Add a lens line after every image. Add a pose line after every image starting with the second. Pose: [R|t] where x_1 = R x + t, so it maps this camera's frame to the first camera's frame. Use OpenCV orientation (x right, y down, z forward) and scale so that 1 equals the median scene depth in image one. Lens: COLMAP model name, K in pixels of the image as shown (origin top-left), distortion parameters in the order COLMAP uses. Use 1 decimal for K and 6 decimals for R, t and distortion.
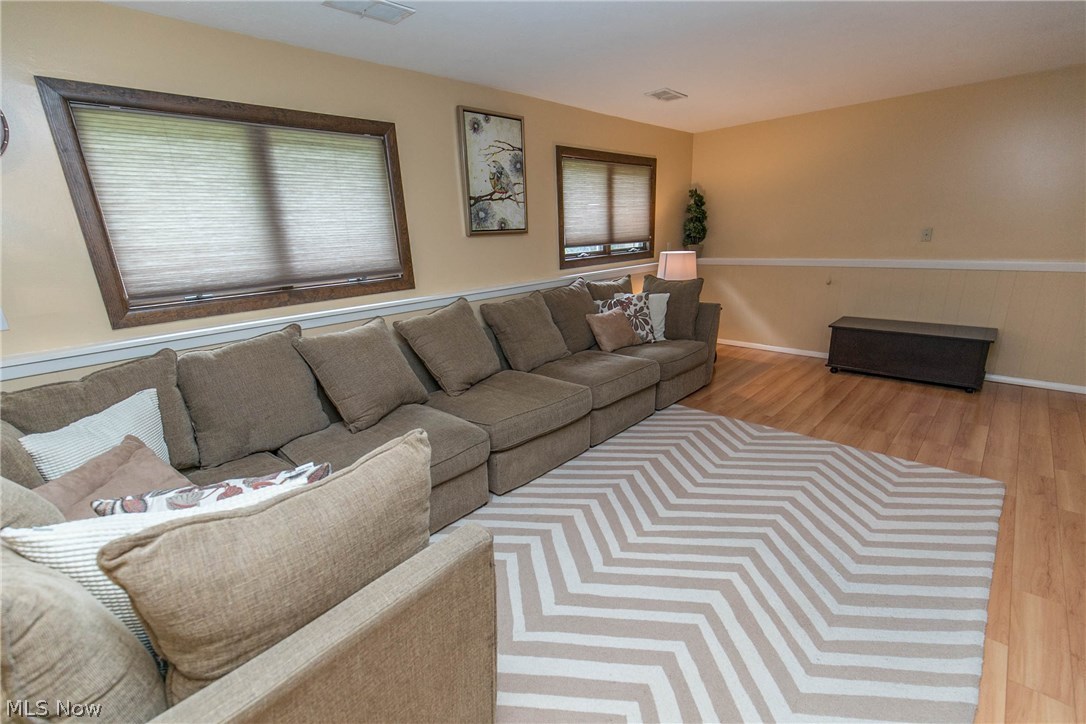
lens RADIAL K [[488.1, 0, 542.8], [0, 488.1, 363.6], [0, 0, 1]] dist [-0.012012, -0.000448]
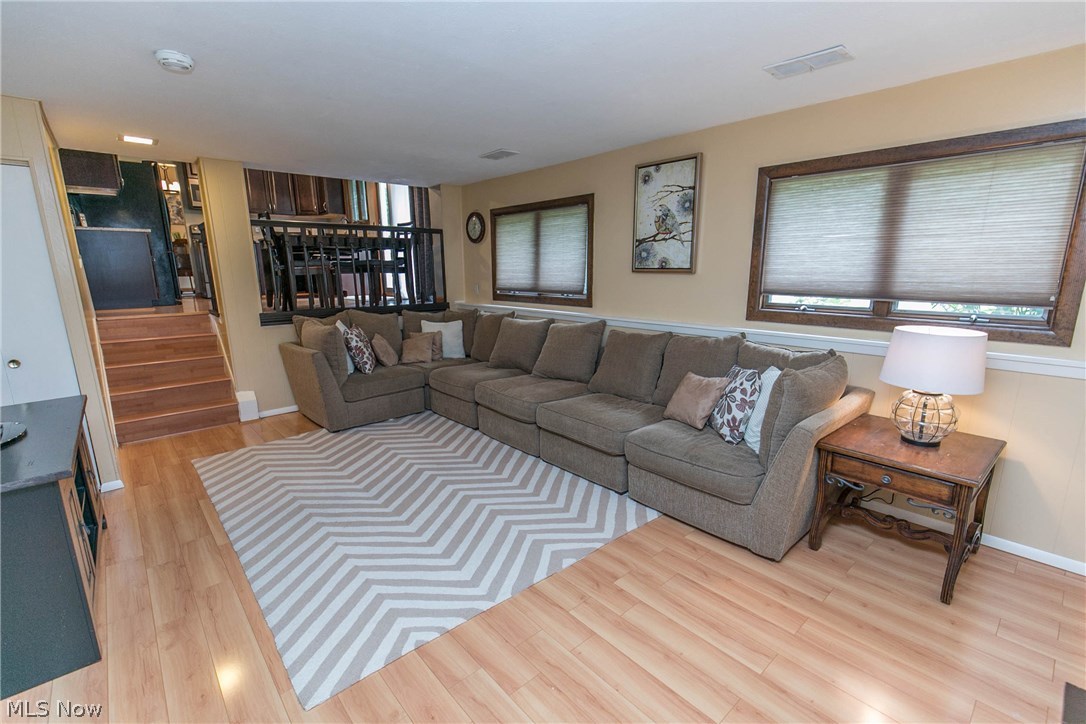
lens RADIAL K [[488.1, 0, 544.2], [0, 488.1, 357.7], [0, 0, 1]] dist [-0.012012, -0.000448]
pose [[-0.081980, 0.228027, -0.970197, 1.029179], [-0.251110, 0.937342, 0.241523, -0.293945], [0.964481, 0.263426, -0.019584, 0.856412]]
